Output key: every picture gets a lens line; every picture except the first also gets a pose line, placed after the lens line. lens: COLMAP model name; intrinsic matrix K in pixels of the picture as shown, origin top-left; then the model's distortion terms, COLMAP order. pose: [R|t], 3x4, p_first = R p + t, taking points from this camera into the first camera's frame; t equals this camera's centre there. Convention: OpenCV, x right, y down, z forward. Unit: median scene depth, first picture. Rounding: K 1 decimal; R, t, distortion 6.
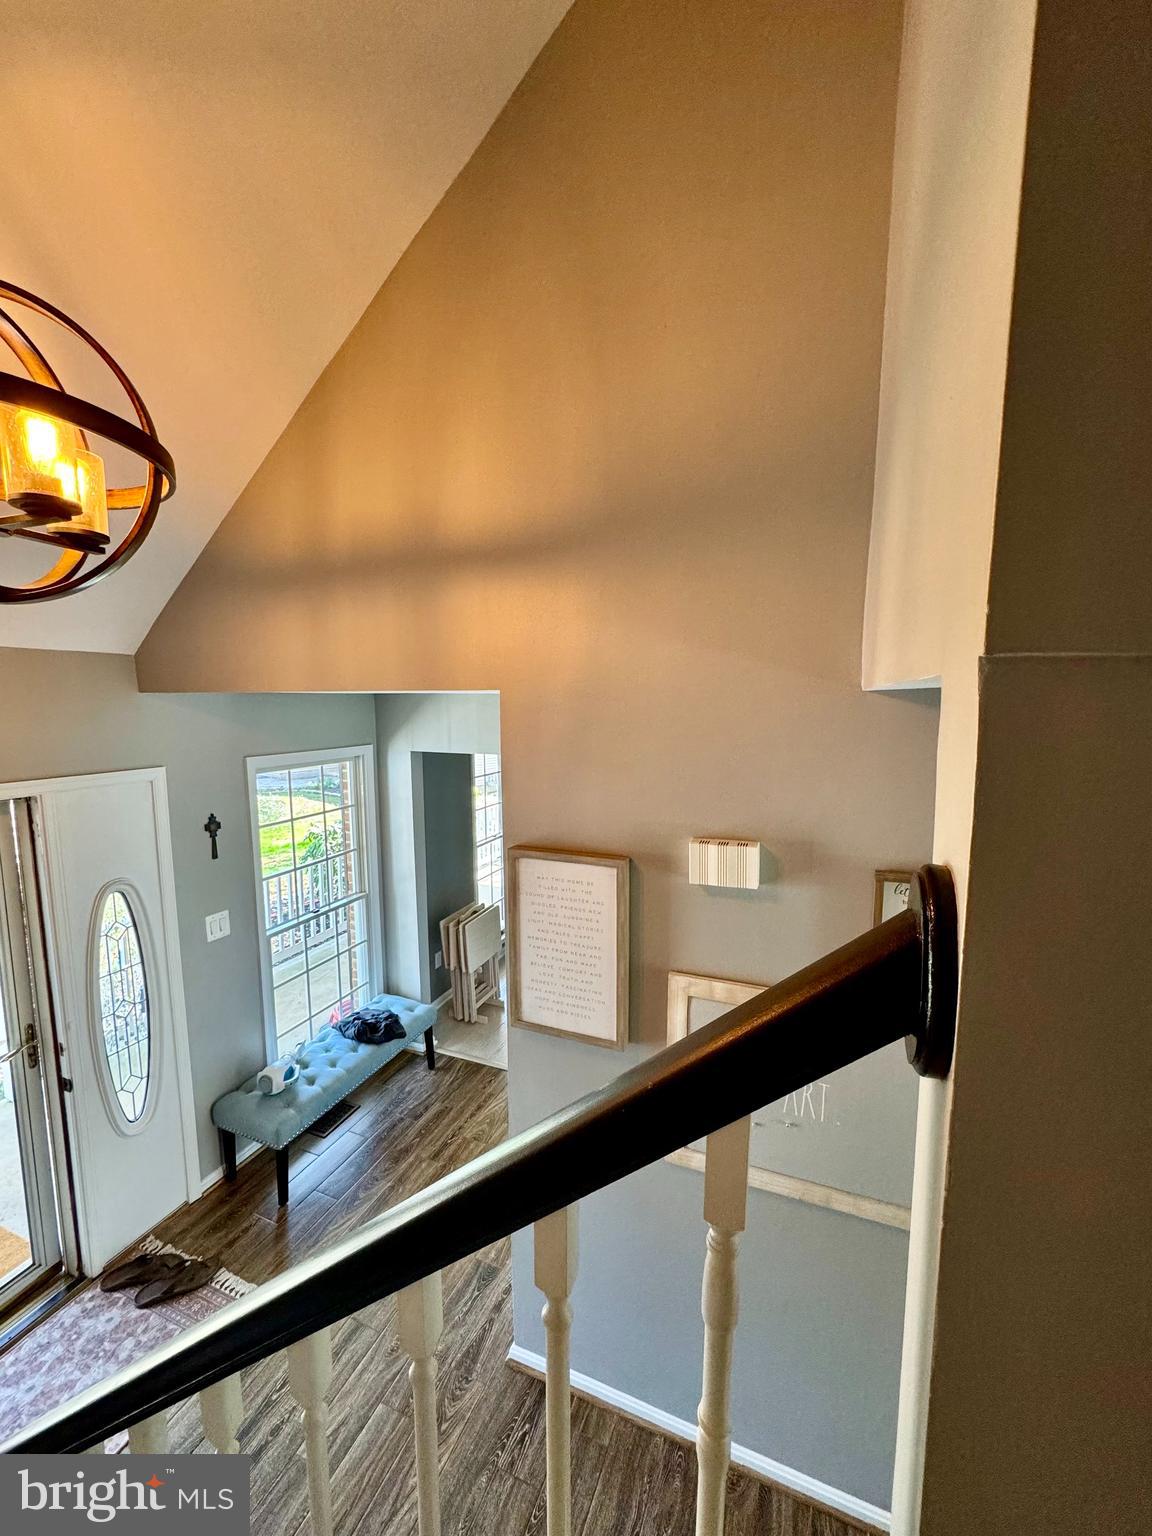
lens RADIAL K [[606.9, 0, 578.6], [0, 606.9, 769.3], [0, 0, 1]] dist [-0.001898, 0.000068]
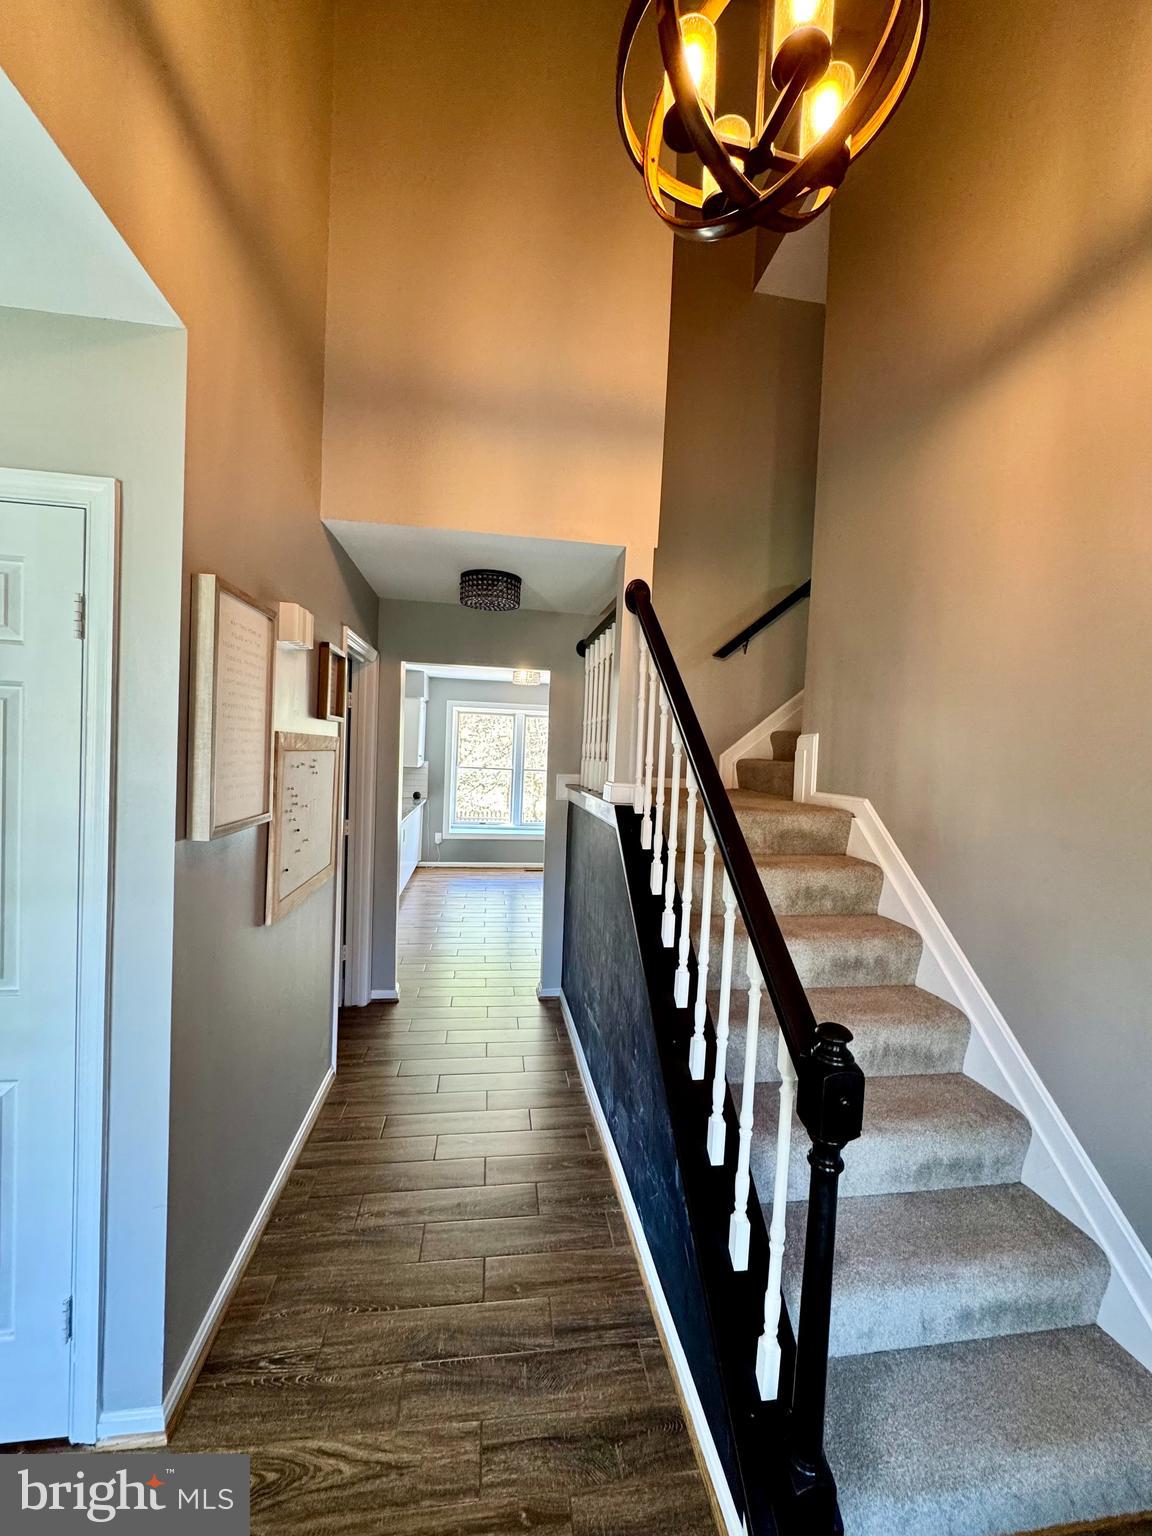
lens RADIAL K [[606.9, 0, 578.6], [0, 606.9, 769.3], [0, 0, 1]] dist [-0.001898, 0.000068]
pose [[-0.507176, -0.043884, 0.860725, -0.909356], [0.060847, 0.994387, 0.086552, 0.310760], [-0.859692, 0.096269, -0.501659, 0.977538]]
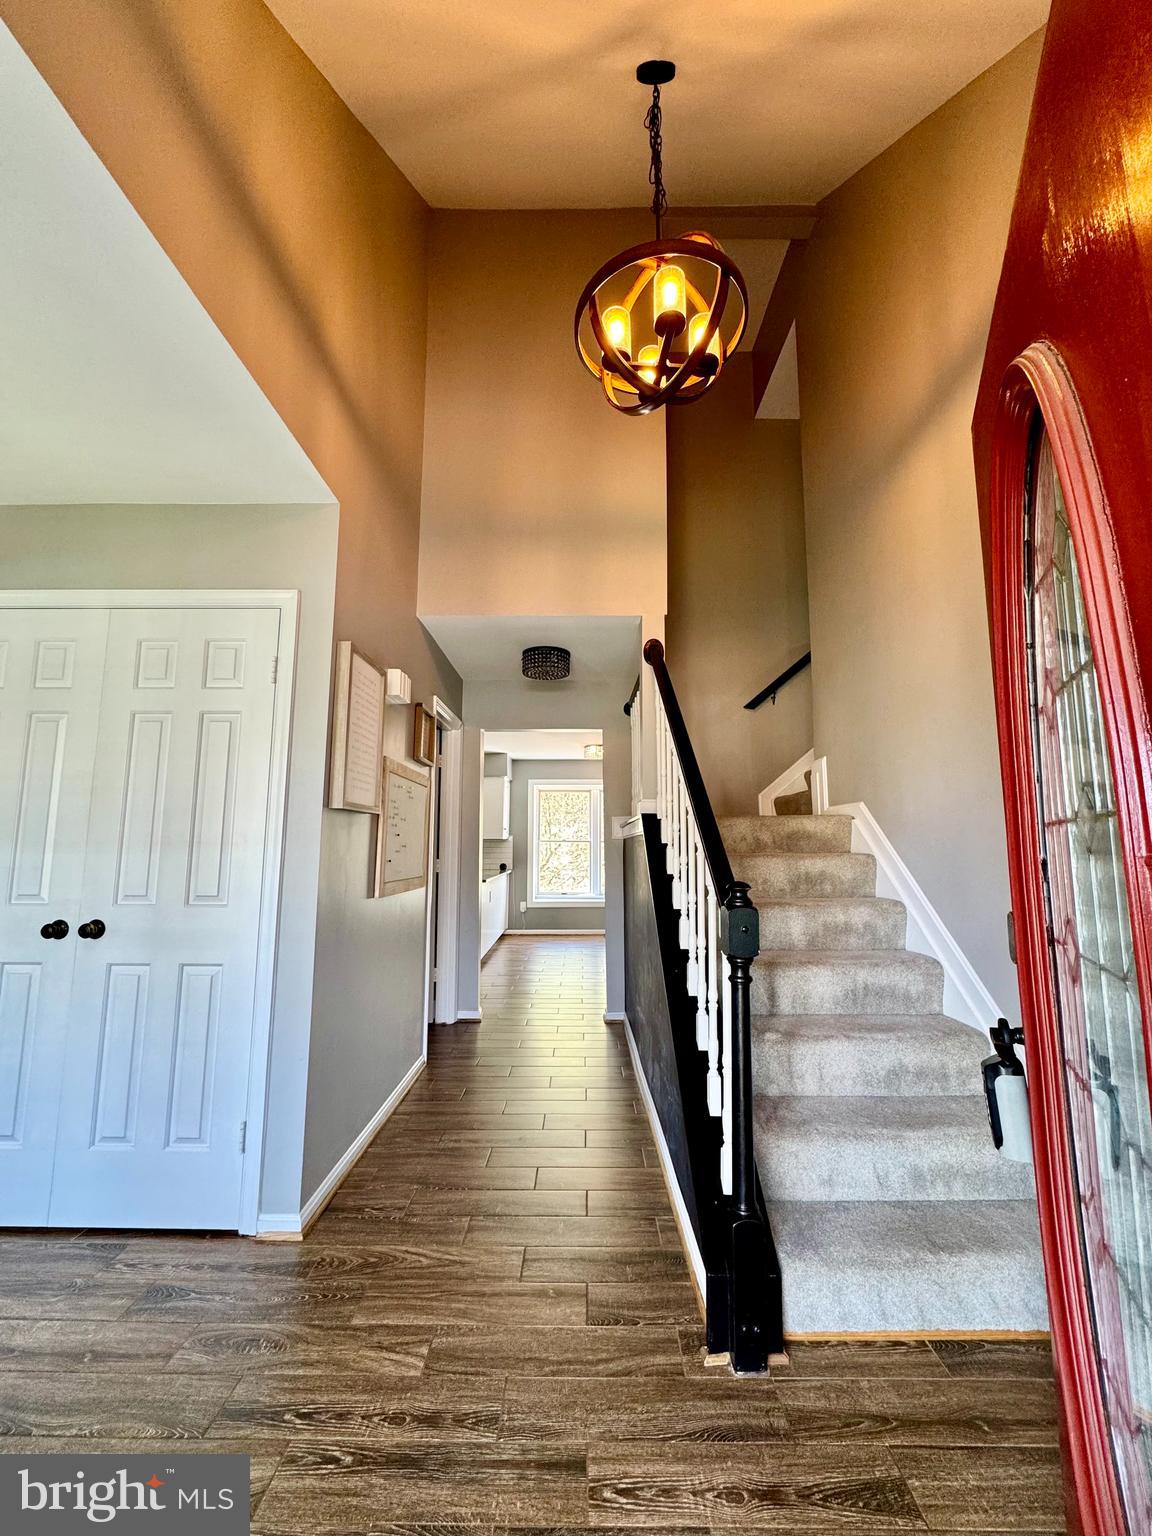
lens RADIAL K [[606.9, 0, 578.6], [0, 606.9, 769.3], [0, 0, 1]] dist [-0.001898, 0.000068]
pose [[-0.371783, 0.118803, 0.920686, -1.234848], [0.107524, 0.990613, -0.084407, 0.491051], [-0.922071, 0.067614, -0.381068, 1.019526]]
